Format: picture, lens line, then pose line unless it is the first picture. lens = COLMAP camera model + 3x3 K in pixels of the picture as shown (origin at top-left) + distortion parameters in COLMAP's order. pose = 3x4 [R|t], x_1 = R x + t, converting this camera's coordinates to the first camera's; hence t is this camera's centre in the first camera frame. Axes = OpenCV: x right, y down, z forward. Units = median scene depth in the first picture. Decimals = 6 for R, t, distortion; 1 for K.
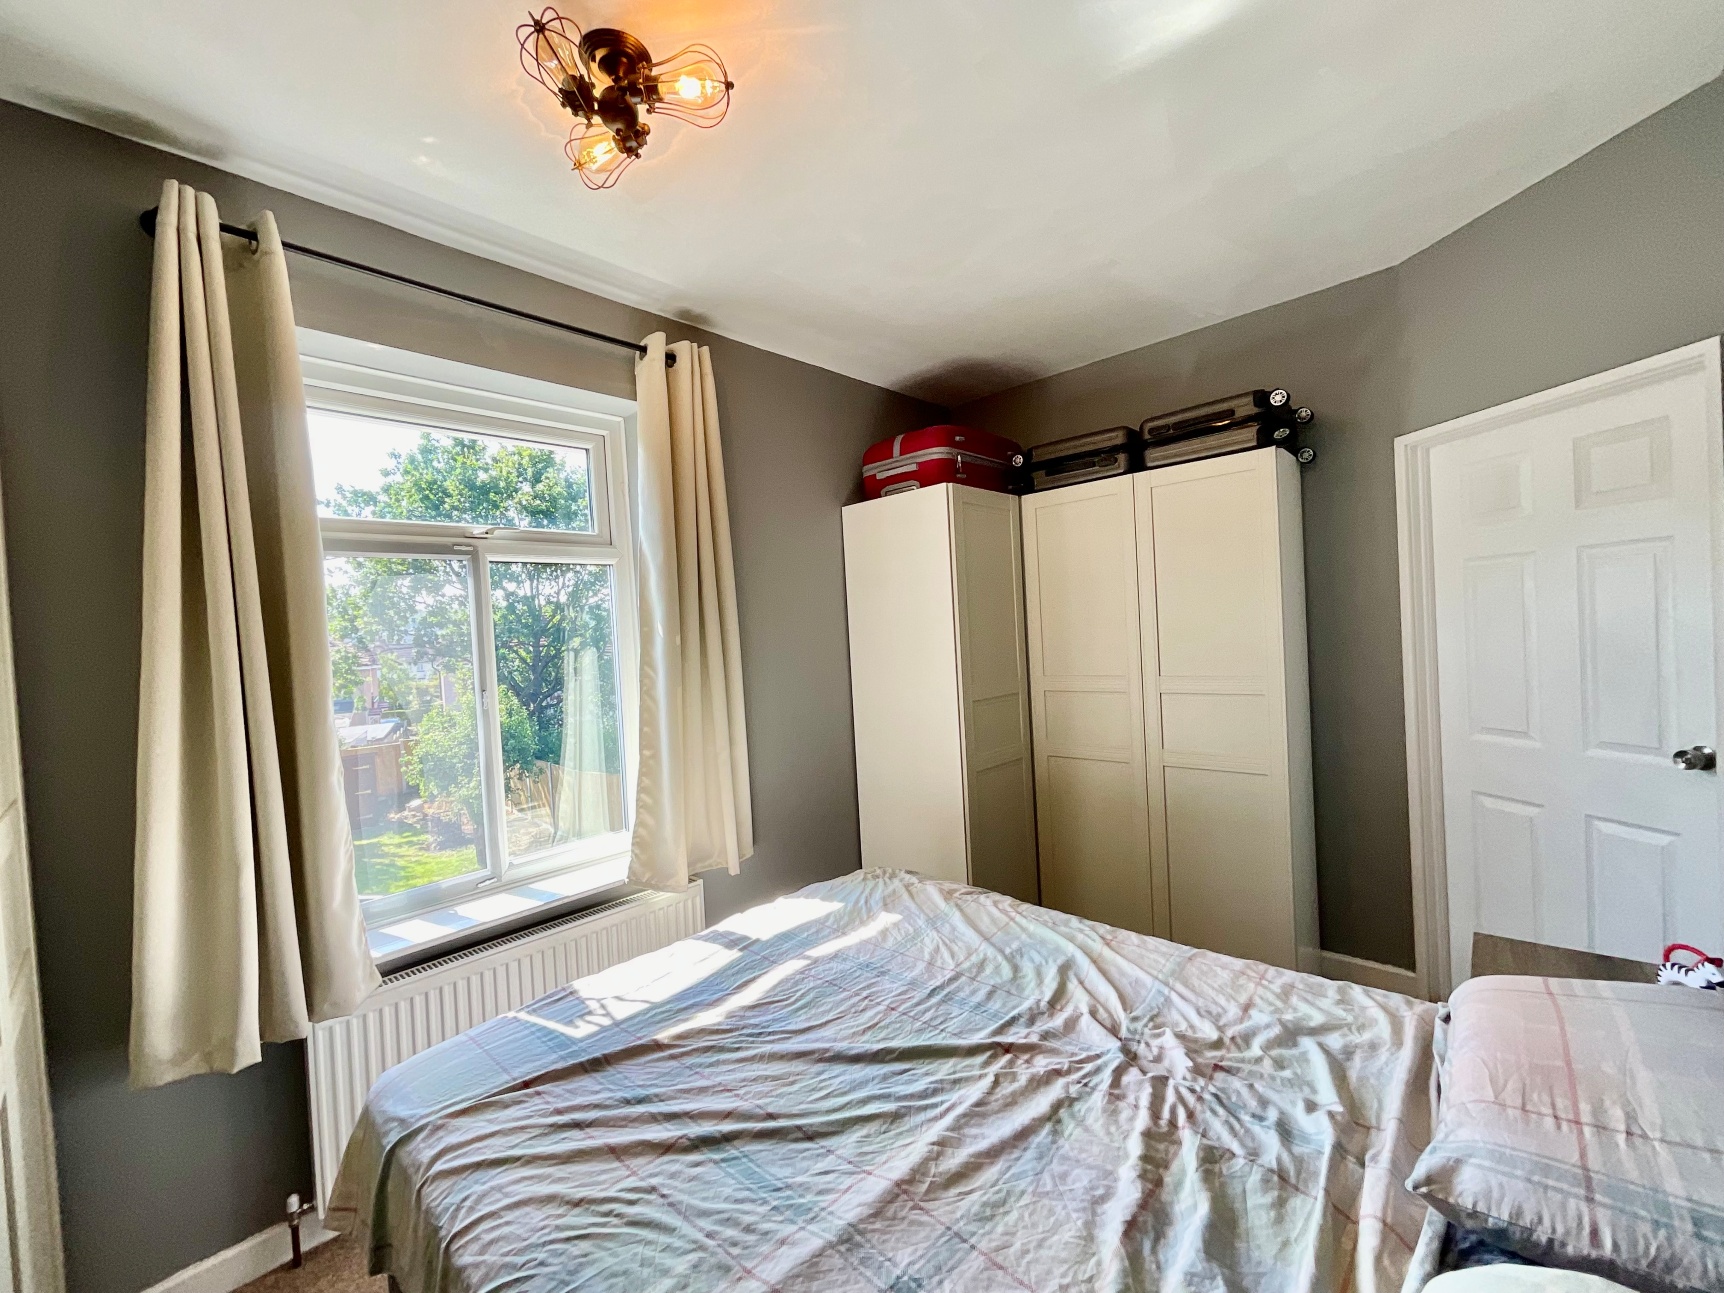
lens RADIAL K [[700.8, 0, 865.3], [0, 700.8, 647.6], [0, 0, 1]] dist [-0.014482, 0.006335]
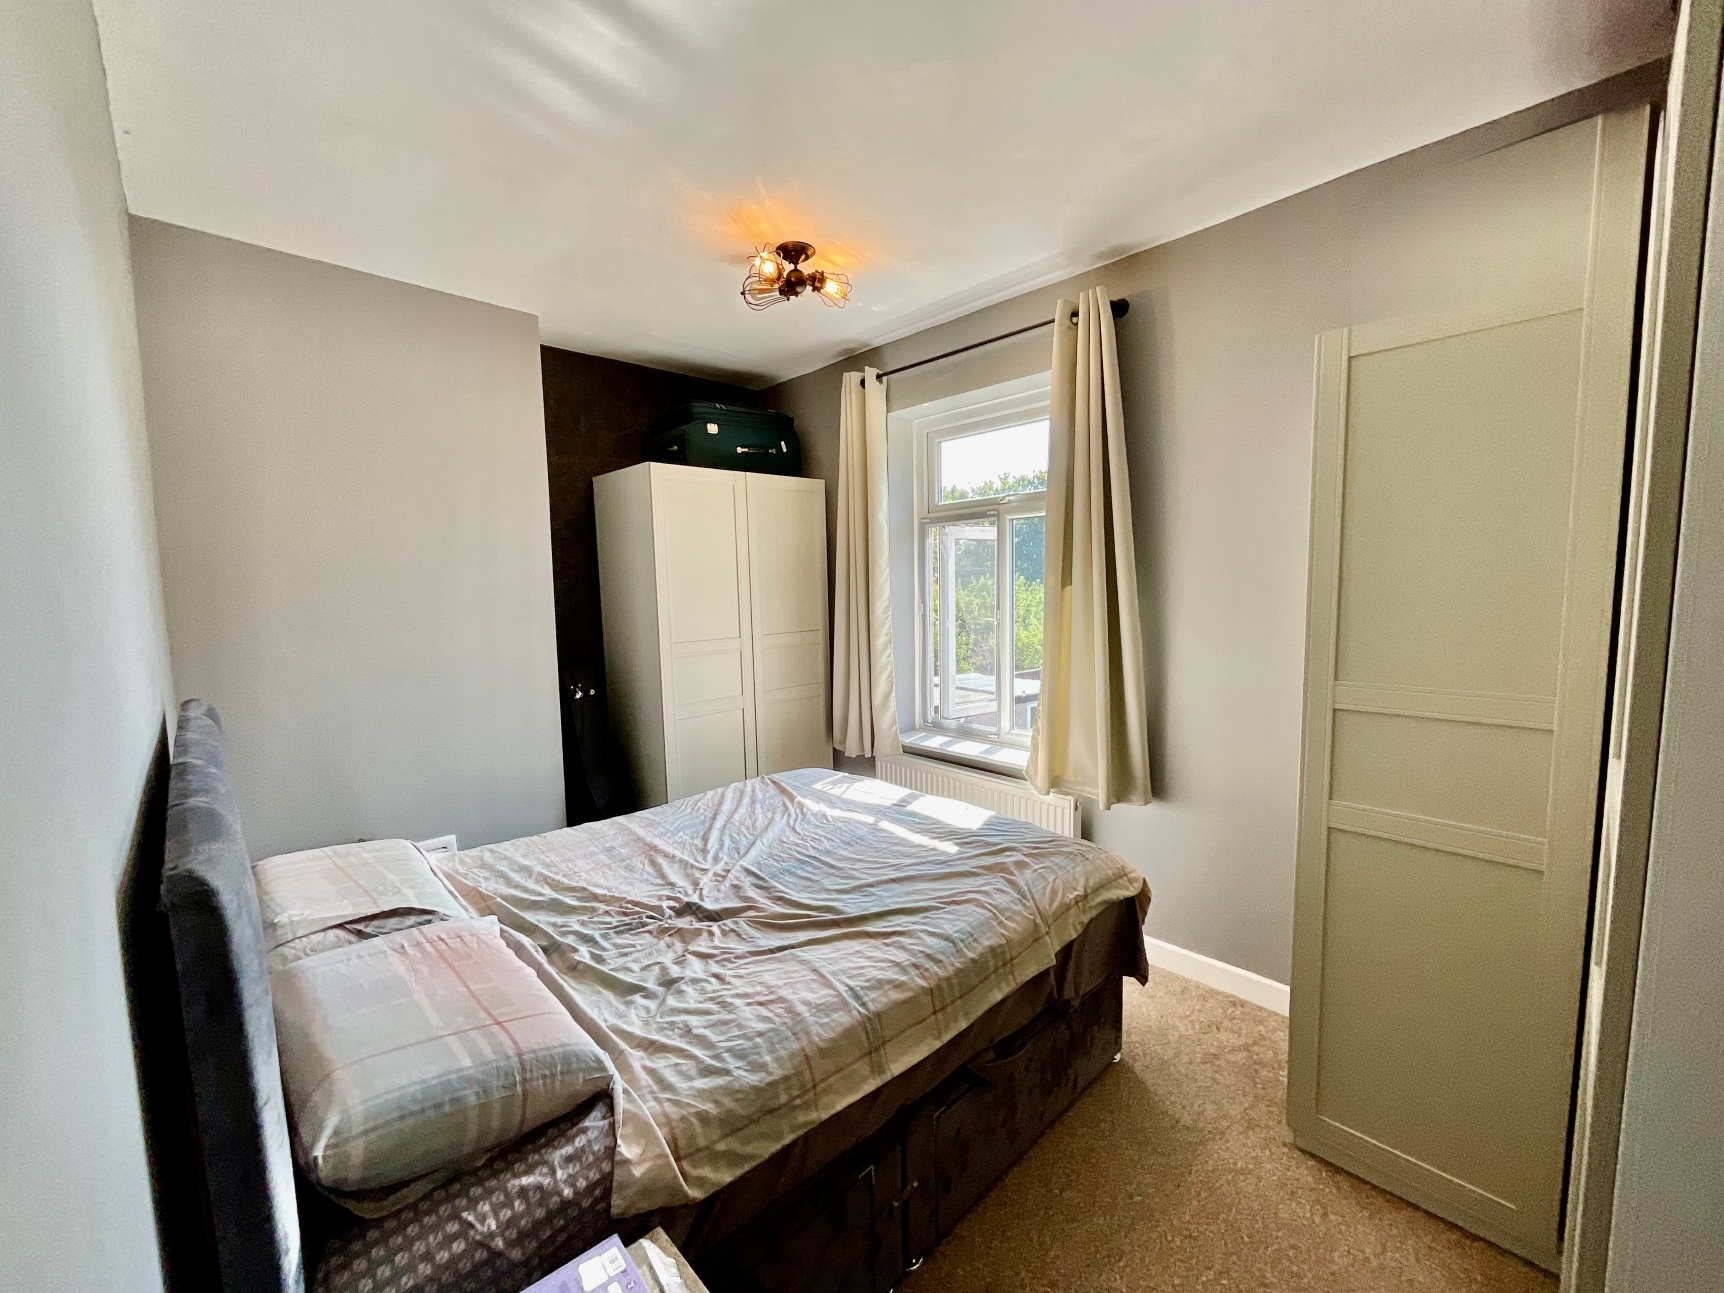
lens RADIAL K [[700.8, 0, 865.3], [0, 700.8, 647.6], [0, 0, 1]] dist [-0.014482, 0.006335]
pose [[-0.062357, 0.147902, -0.987034, 1.353336], [0.001355, 0.988970, 0.148106, -0.111460], [0.998053, 0.007898, -0.061870, 1.163512]]
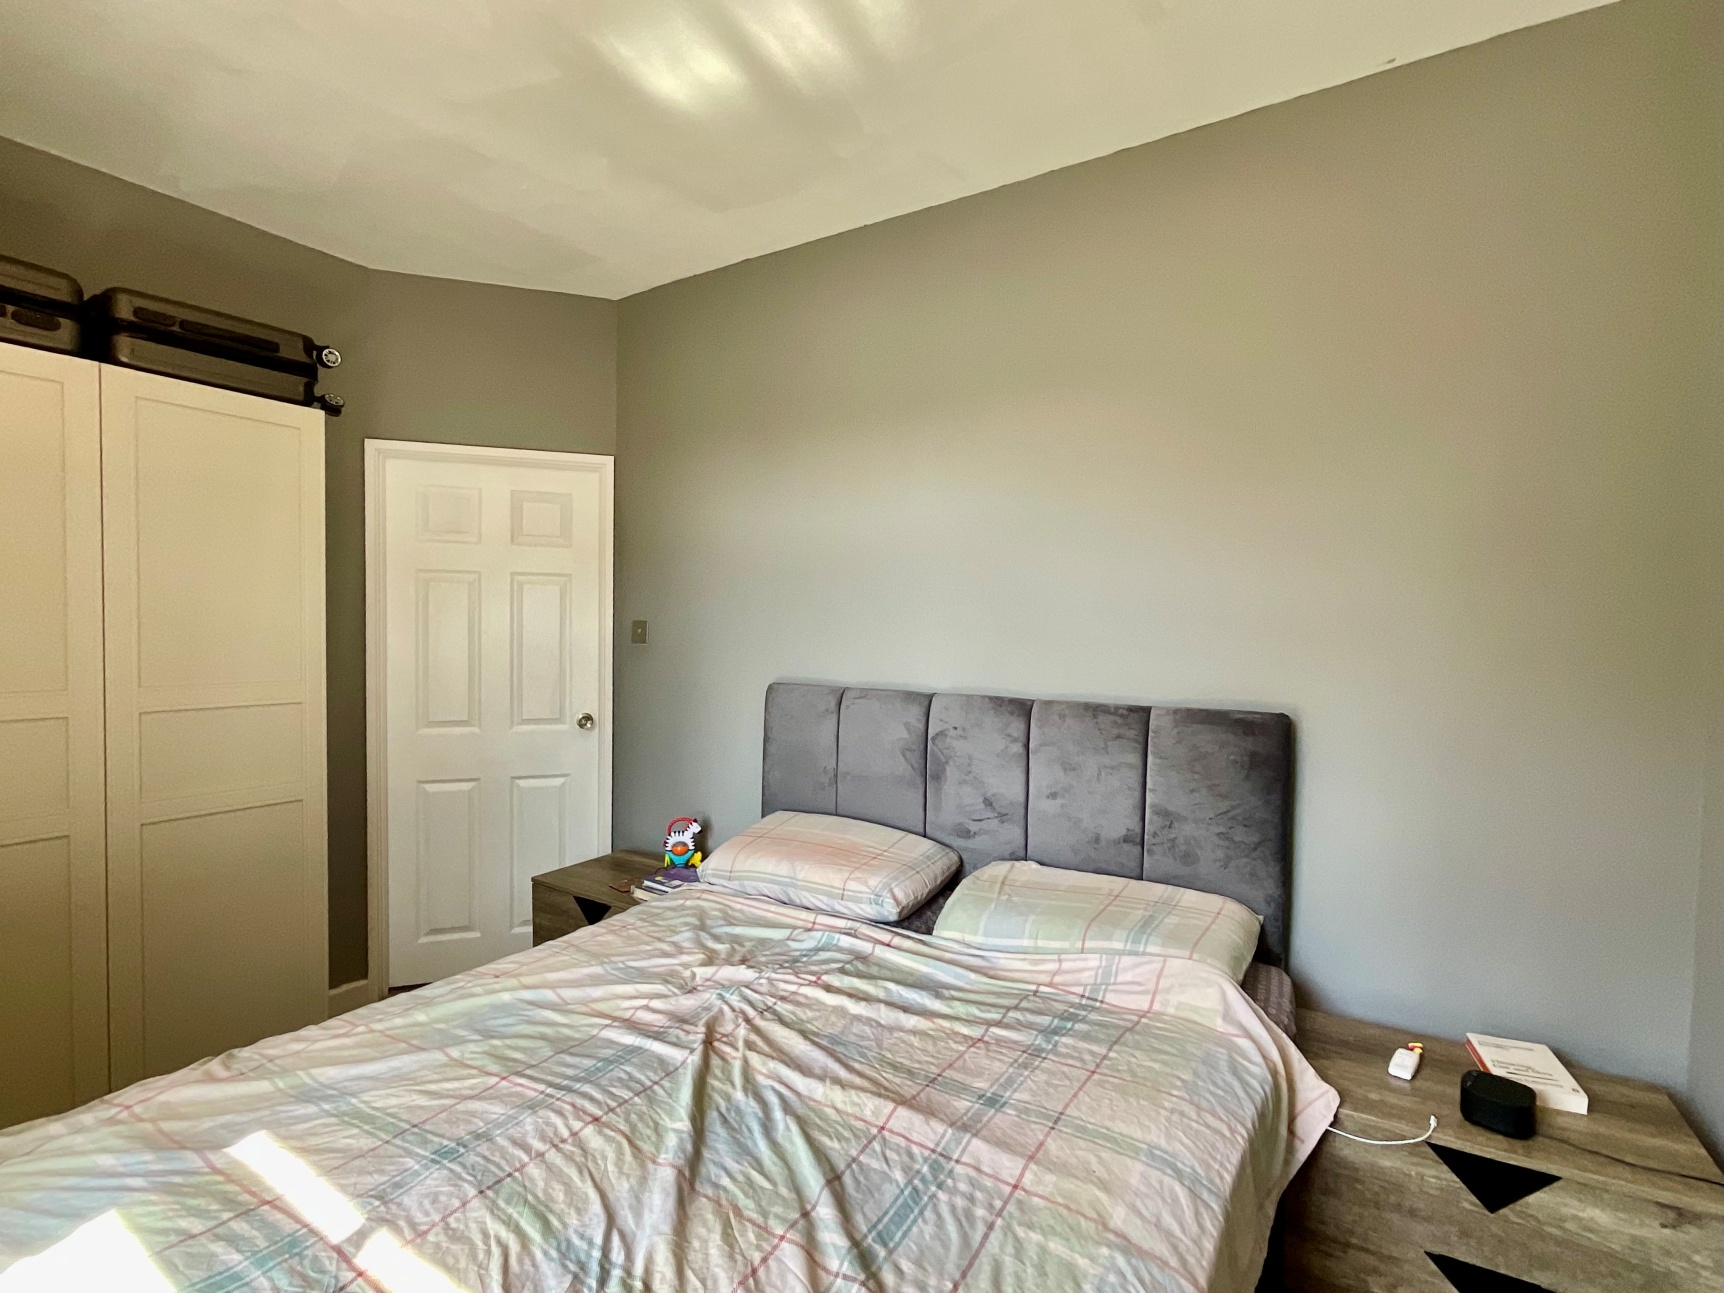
lens RADIAL K [[803.5, 0, 862.0], [0, 803.5, 646.5], [0, 0, 1]] dist [-0.000112, 0.000121]
pose [[-0.176717, 0.030285, 0.983796, -0.774874], [0.016642, 0.999476, -0.027778, 0.062866], [-0.984121, 0.011464, -0.177128, 0.824905]]
